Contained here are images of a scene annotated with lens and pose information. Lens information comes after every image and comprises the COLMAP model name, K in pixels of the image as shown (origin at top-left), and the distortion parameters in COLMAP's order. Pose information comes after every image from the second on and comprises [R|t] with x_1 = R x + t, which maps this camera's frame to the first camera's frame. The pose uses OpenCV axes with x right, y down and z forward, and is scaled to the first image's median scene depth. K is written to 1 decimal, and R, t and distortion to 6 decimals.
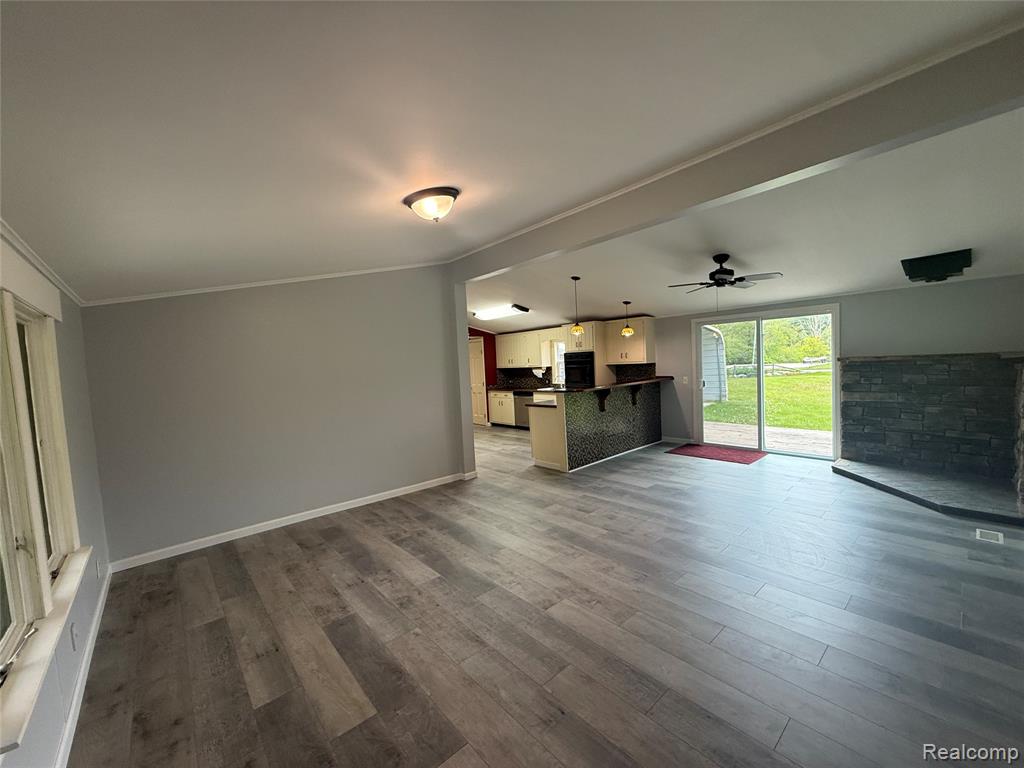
lens RADIAL K [[407.1, 0, 509.9], [0, 407.1, 382.8], [0, 0, 1]] dist [-0.000513, -0.000103]
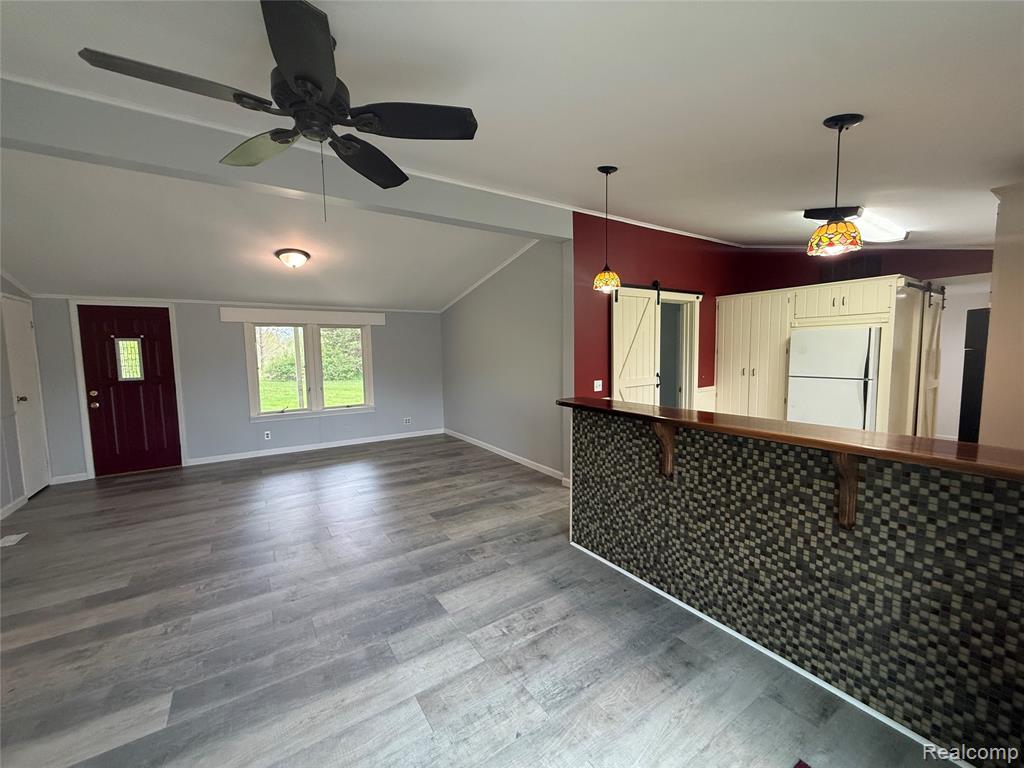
lens RADIAL K [[407.1, 0, 509.9], [0, 407.1, 382.8], [0, 0, 1]] dist [-0.000513, -0.000103]
pose [[-0.131061, 0.136335, -0.981955, 0.872070], [-0.029777, 0.989511, 0.141359, -0.100257], [0.990927, 0.047766, -0.125627, 1.248712]]
